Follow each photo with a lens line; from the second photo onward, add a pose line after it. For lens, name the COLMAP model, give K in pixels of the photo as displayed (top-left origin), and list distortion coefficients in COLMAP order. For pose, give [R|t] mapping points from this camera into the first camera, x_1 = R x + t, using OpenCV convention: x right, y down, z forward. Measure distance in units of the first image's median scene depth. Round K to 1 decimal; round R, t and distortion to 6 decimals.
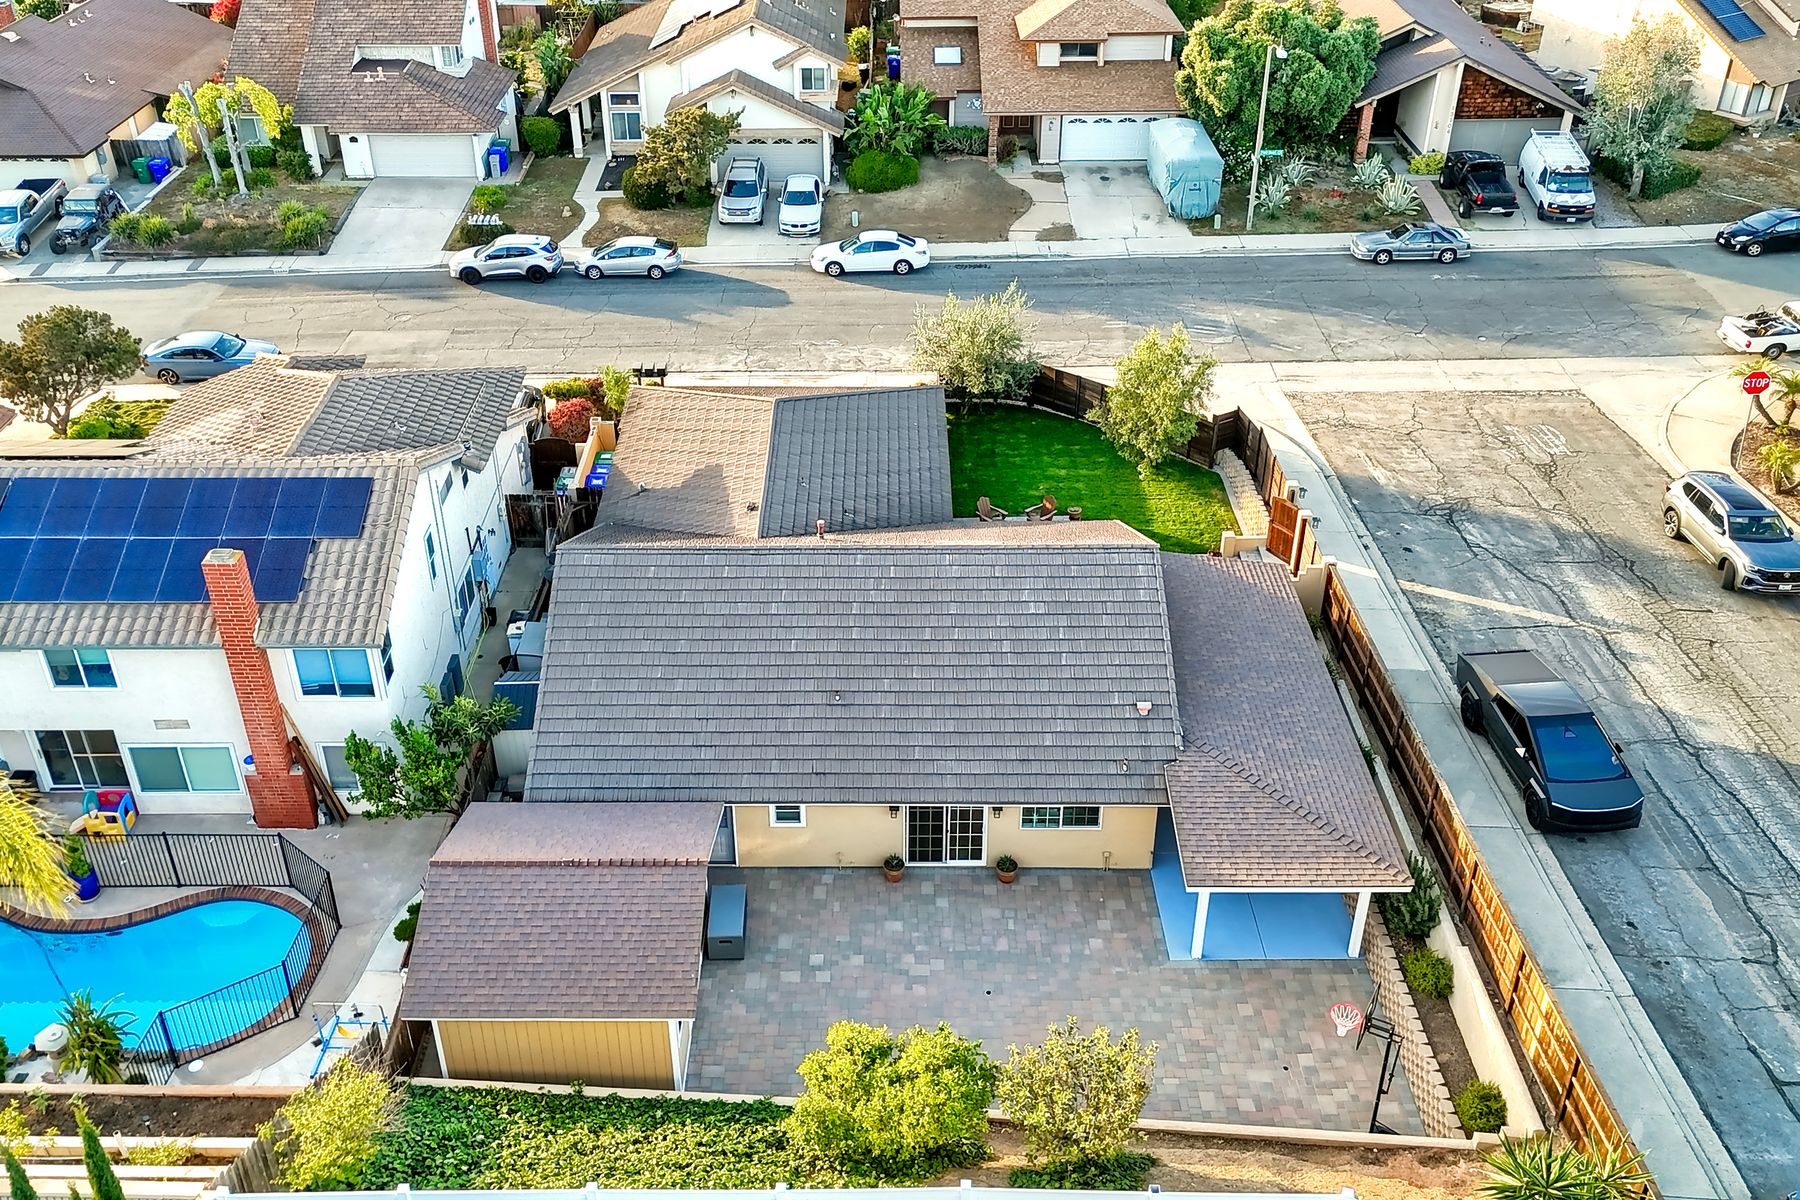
lens RADIAL K [[1584.9, 0, 860.1], [0, 1584.9, 529.1], [0, 0, 1]] dist [0.069885, -0.051402]
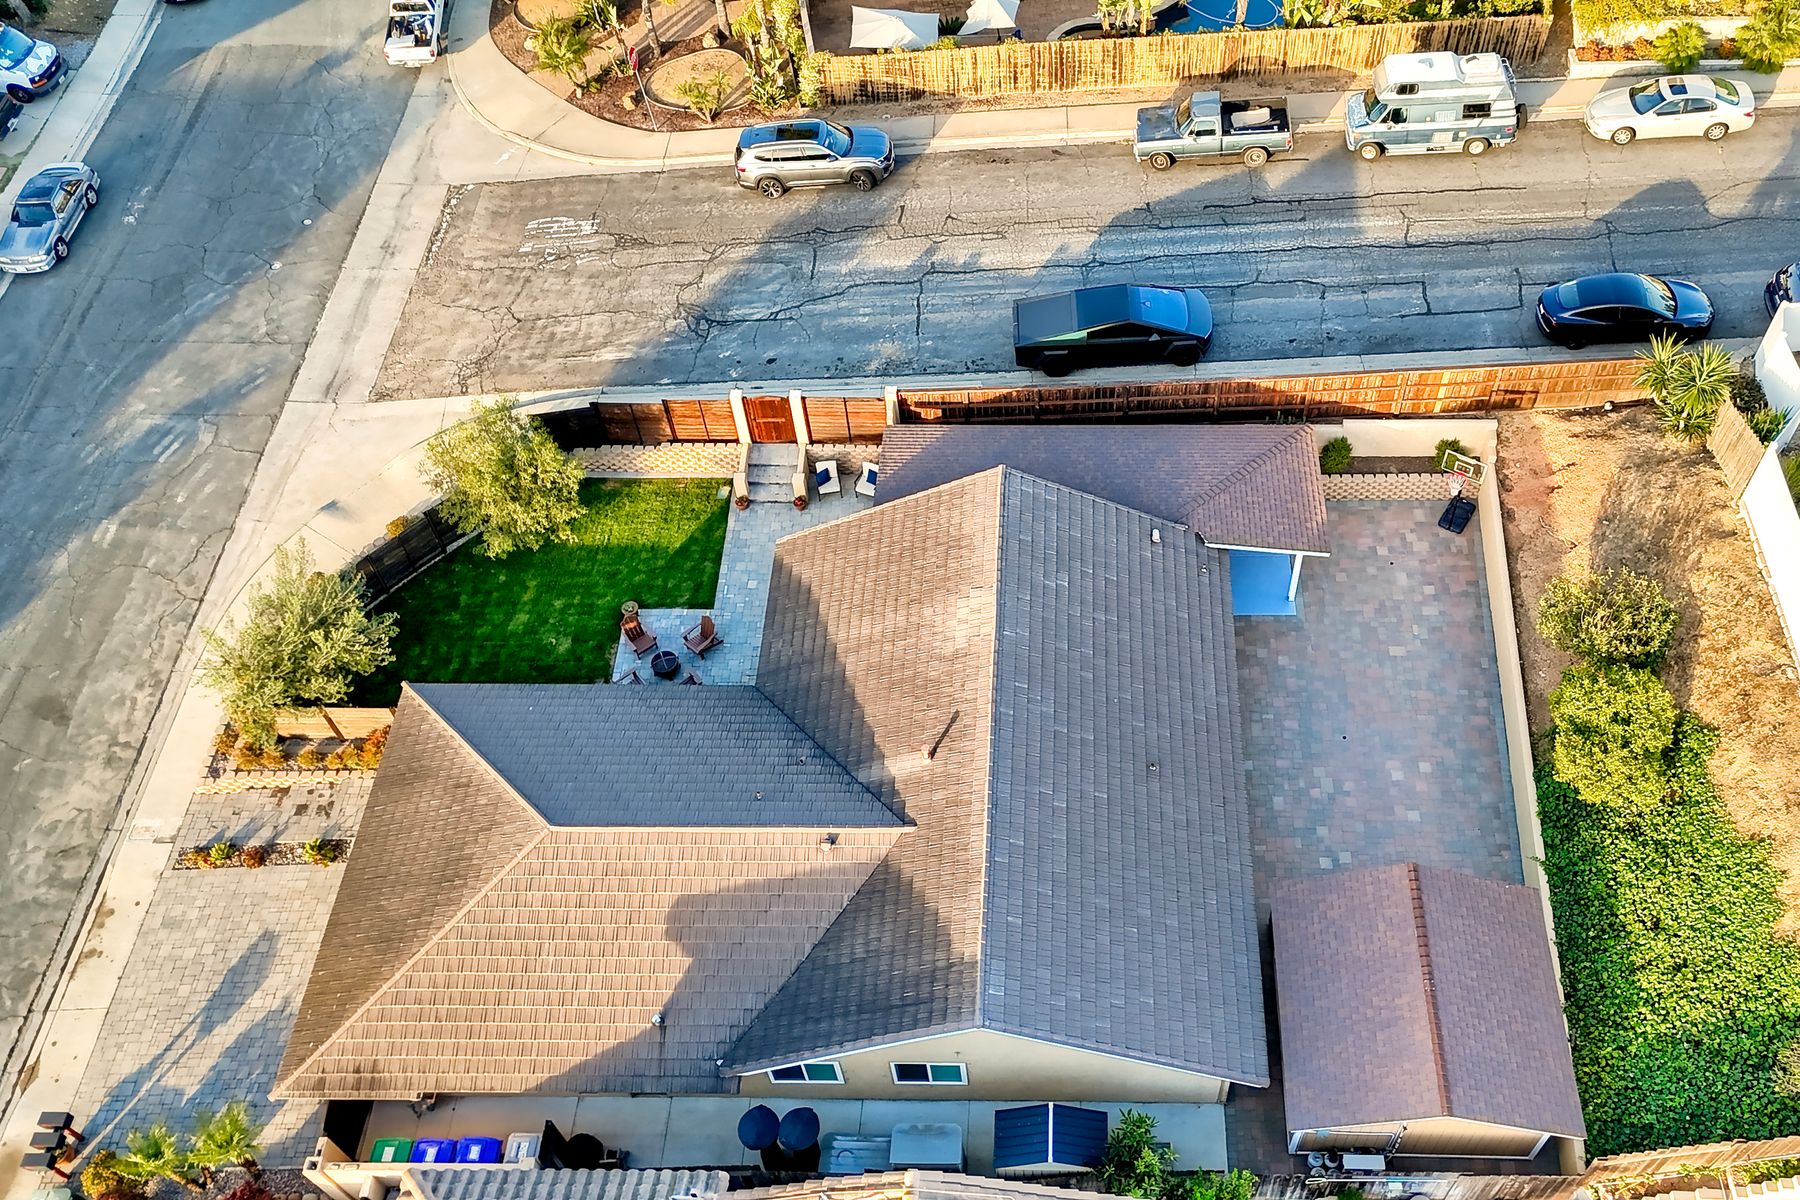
lens RADIAL K [[1536.9, 0, 1017.5], [0, 1536.9, 591.4], [0, 0, 1]] dist [0.071199, -0.051981]
pose [[0.015923, -0.788889, 0.614330, -0.423381], [0.538810, 0.524337, 0.659360, -0.515776], [-0.842277, 0.320508, 0.433410, 0.489148]]
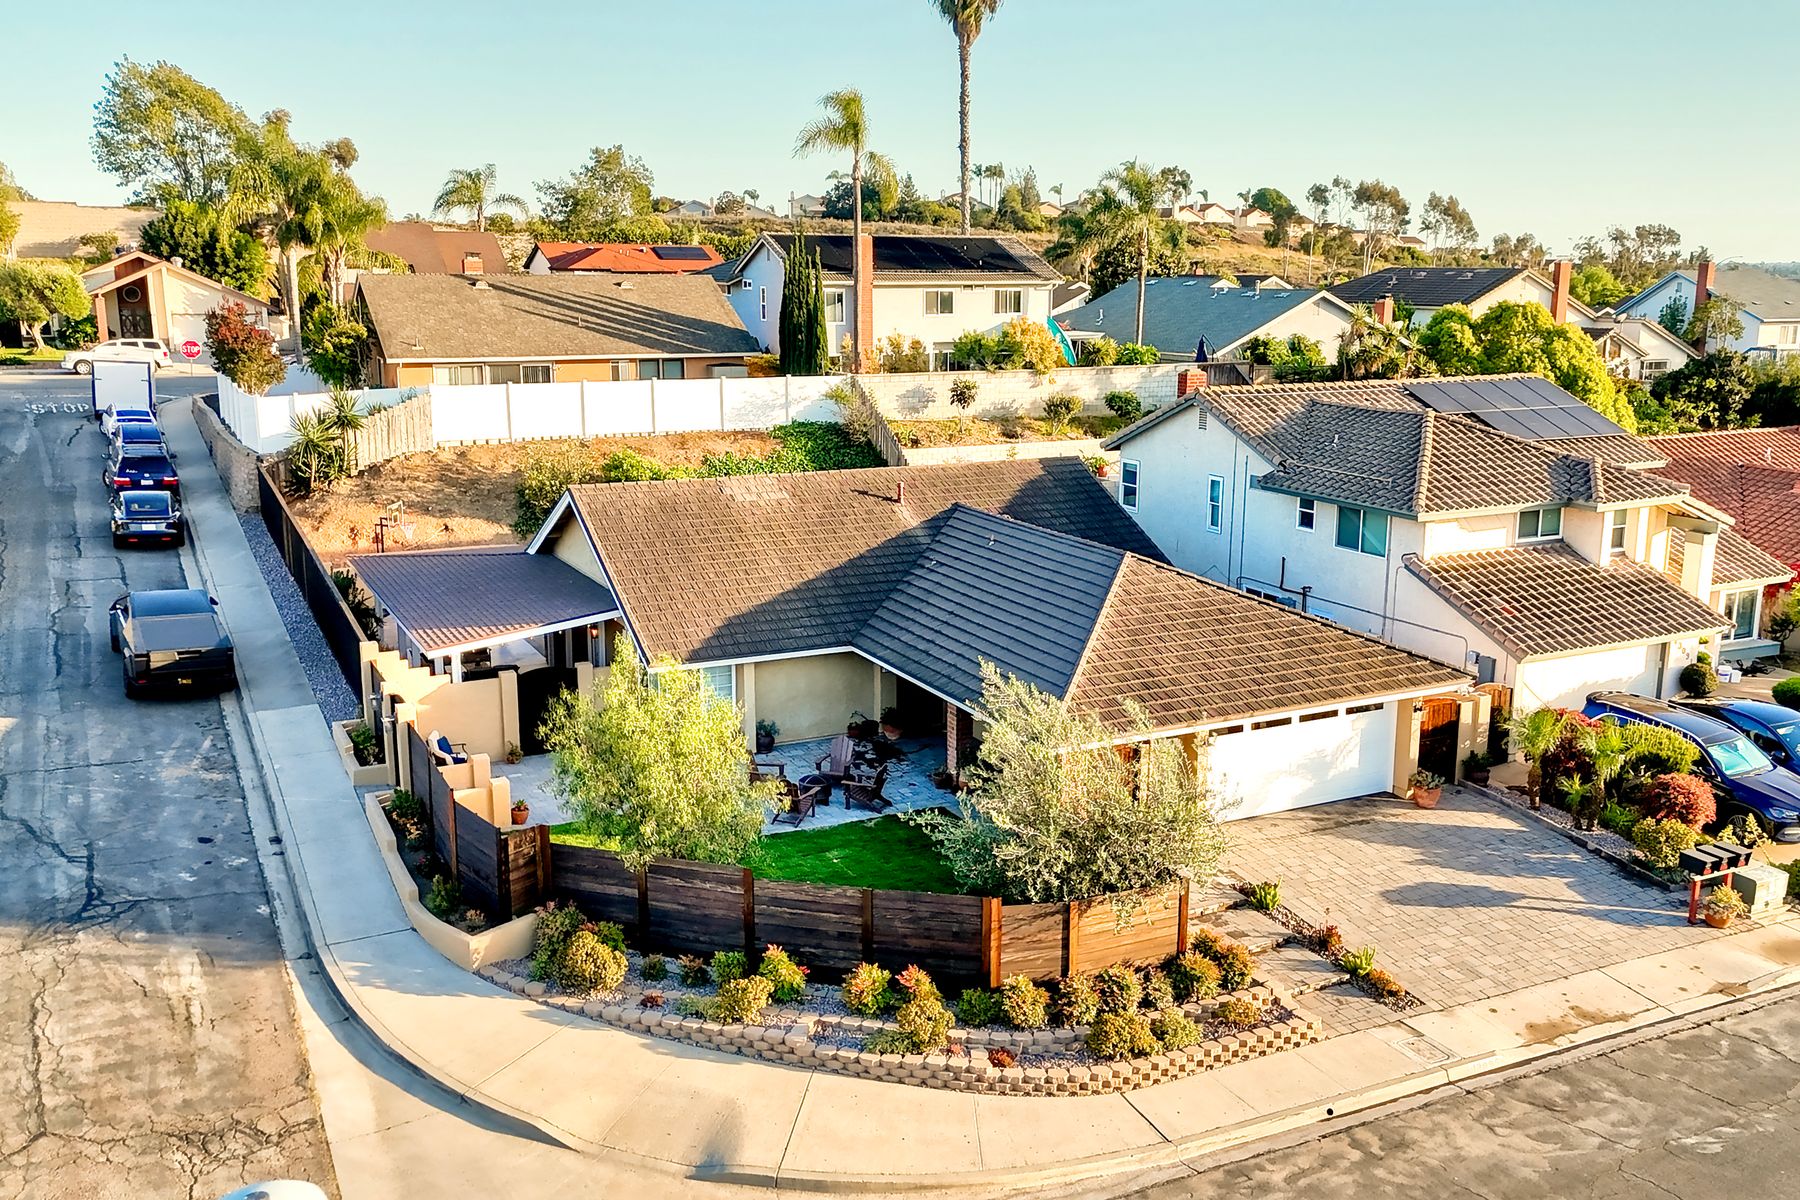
lens RADIAL K [[1594.0, 0, 924.4], [0, 1594.0, 595.0], [0, 0, 1]] dist [0.077502, -0.077186]
pose [[-0.885800, 0.099040, -0.453376, 0.388510], [-0.240607, 0.737379, 0.631174, -0.540592], [0.396821, 0.668179, -0.629340, 1.508068]]
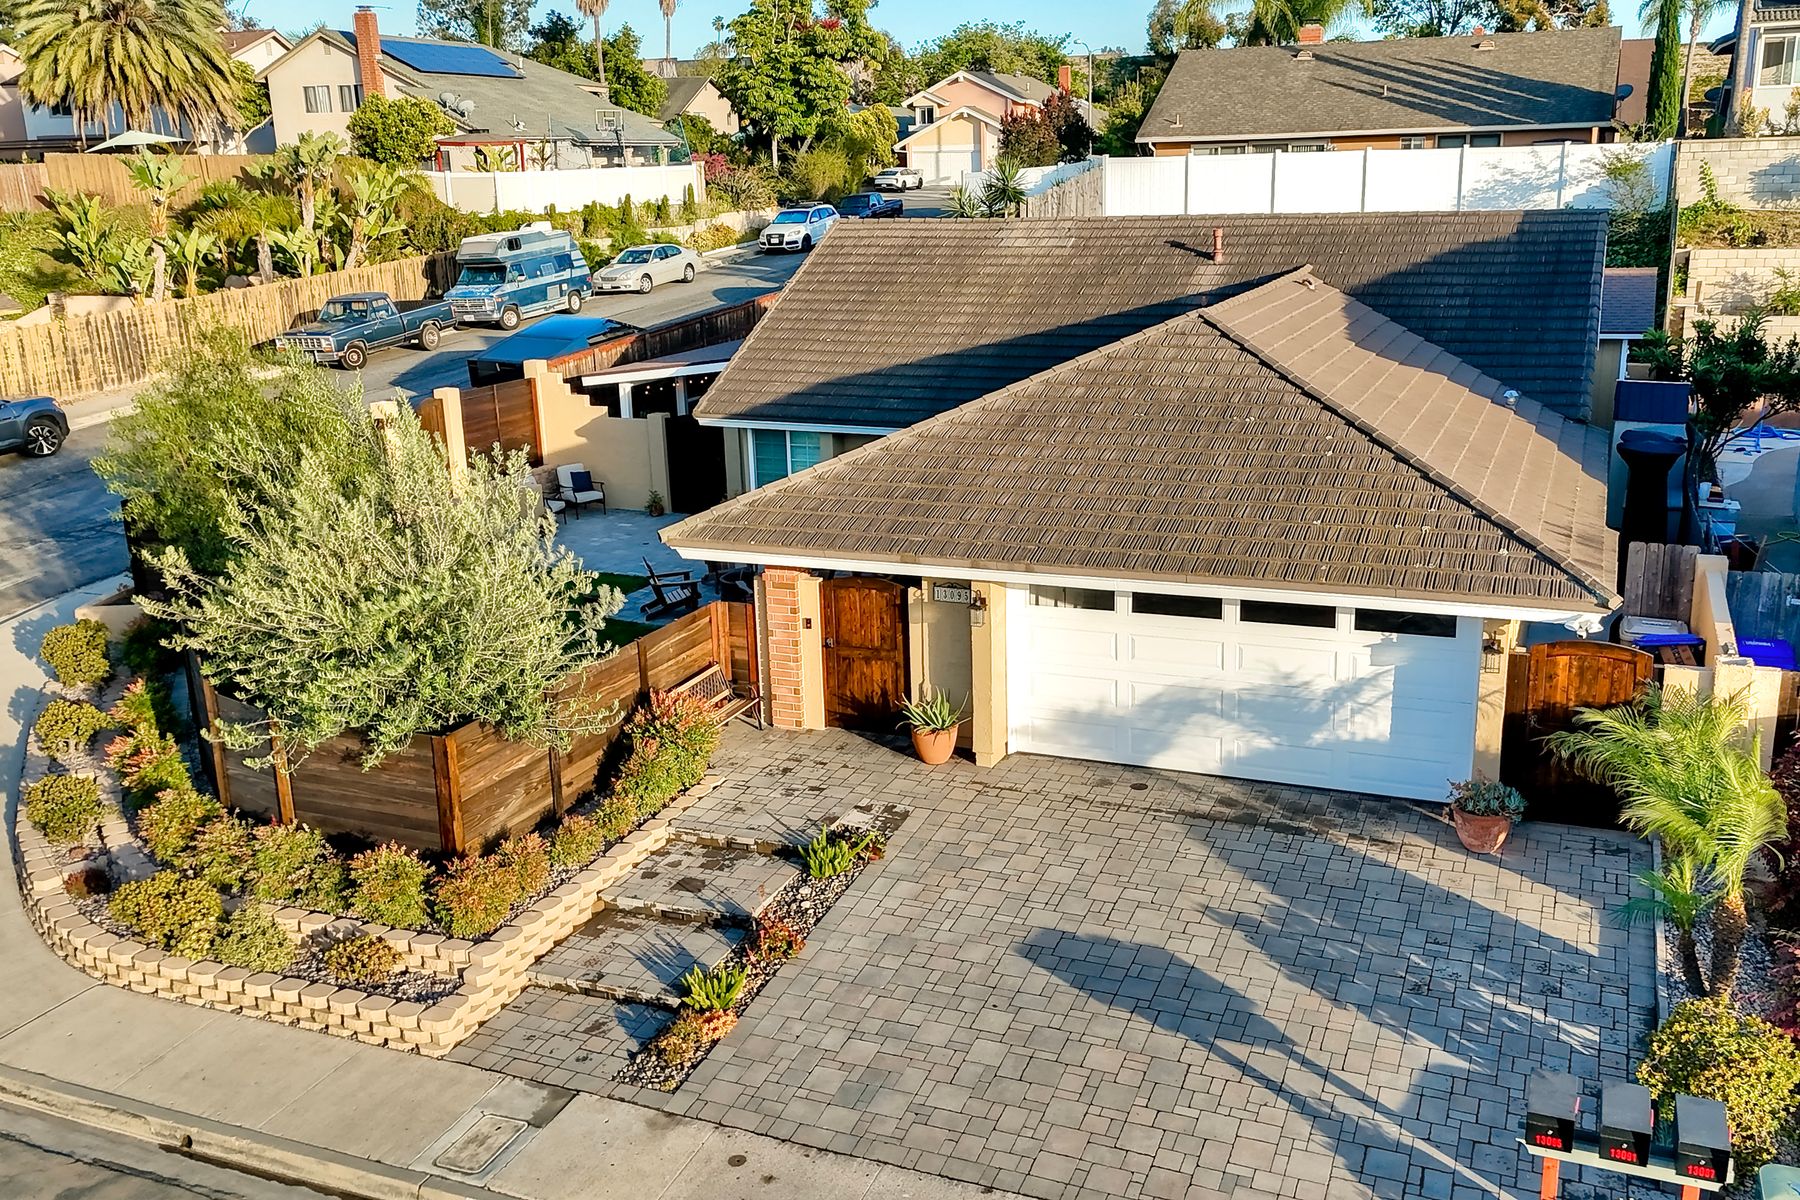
lens RADIAL K [[1594.0, 0, 924.4], [0, 1594.0, 595.0], [0, 0, 1]] dist [0.077502, -0.077186]
pose [[-0.926574, -0.069208, 0.369690, -0.162346], [0.222410, 0.691831, 0.686952, -0.368720], [-0.303306, 0.718735, -0.625640, 1.419527]]
